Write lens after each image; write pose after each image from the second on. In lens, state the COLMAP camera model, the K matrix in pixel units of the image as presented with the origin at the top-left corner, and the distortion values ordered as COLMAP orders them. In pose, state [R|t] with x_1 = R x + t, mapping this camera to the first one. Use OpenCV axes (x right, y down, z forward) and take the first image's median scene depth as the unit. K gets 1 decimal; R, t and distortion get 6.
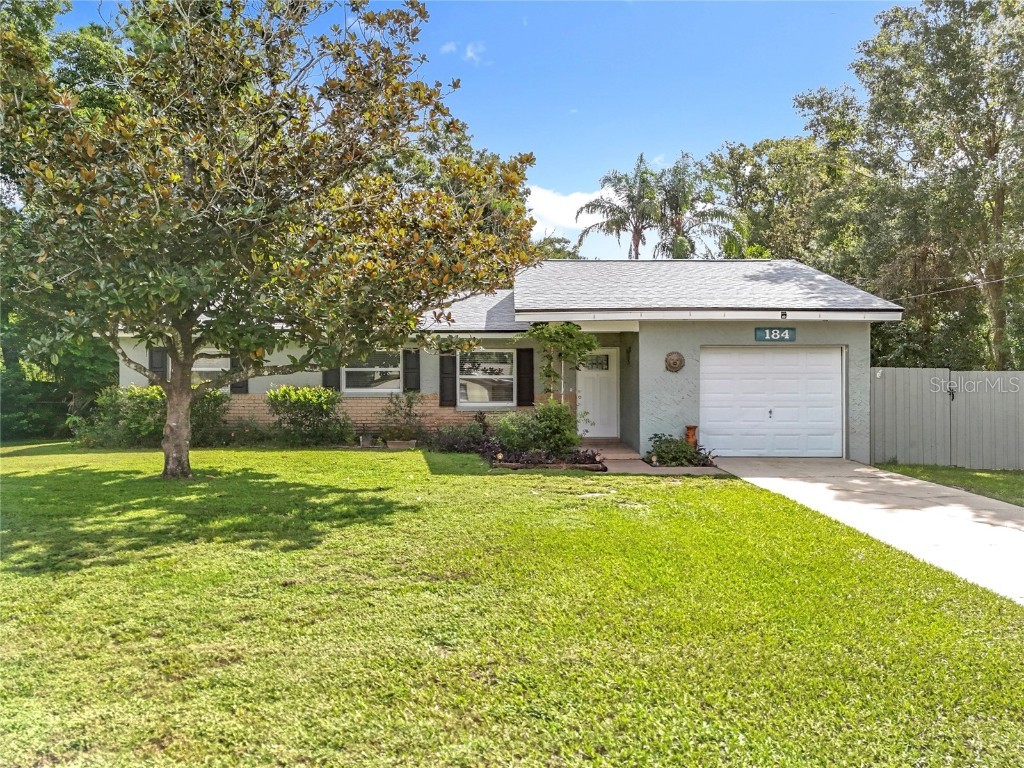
lens RADIAL K [[787.7, 0, 518.7], [0, 787.7, 383.2], [0, 0, 1]] dist [0.016802, 0.034988]
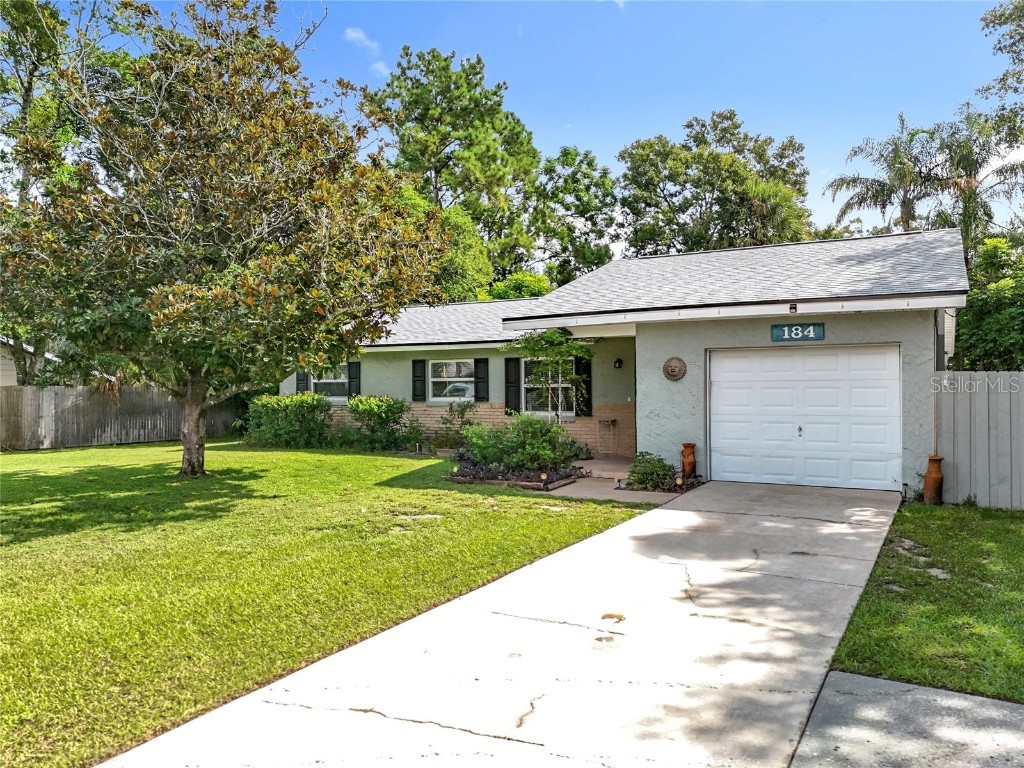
lens RADIAL K [[787.7, 0, 500.9], [0, 787.7, 385.9], [0, 0, 1]] dist [0.016802, 0.034988]
pose [[0.874415, -0.007264, -0.485125, 0.449814], [0.008108, 0.999967, -0.000358, -0.009733], [0.485111, -0.003620, 0.874445, 0.153809]]
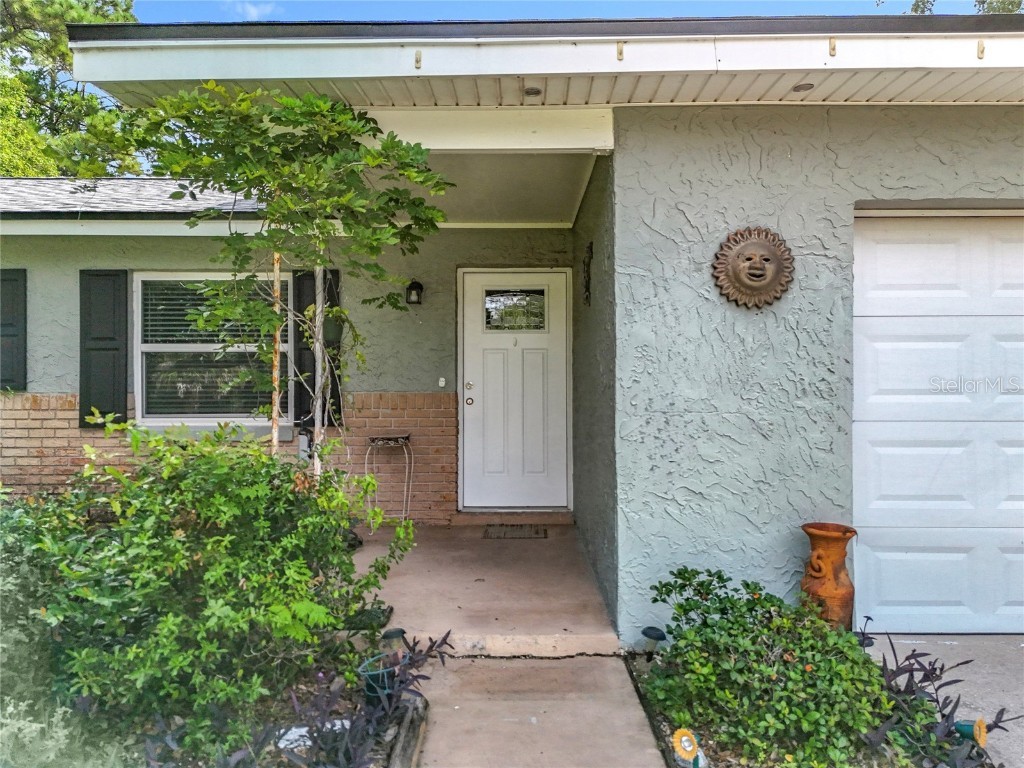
lens RADIAL K [[787.7, 0, 531.2], [0, 787.7, 377.6], [0, 0, 1]] dist [0.016802, 0.034988]
pose [[0.999837, -0.002341, 0.017881, 0.122047], [0.002380, 0.999995, -0.002156, 0.008298], [-0.017876, 0.002198, 0.999838, 0.749114]]
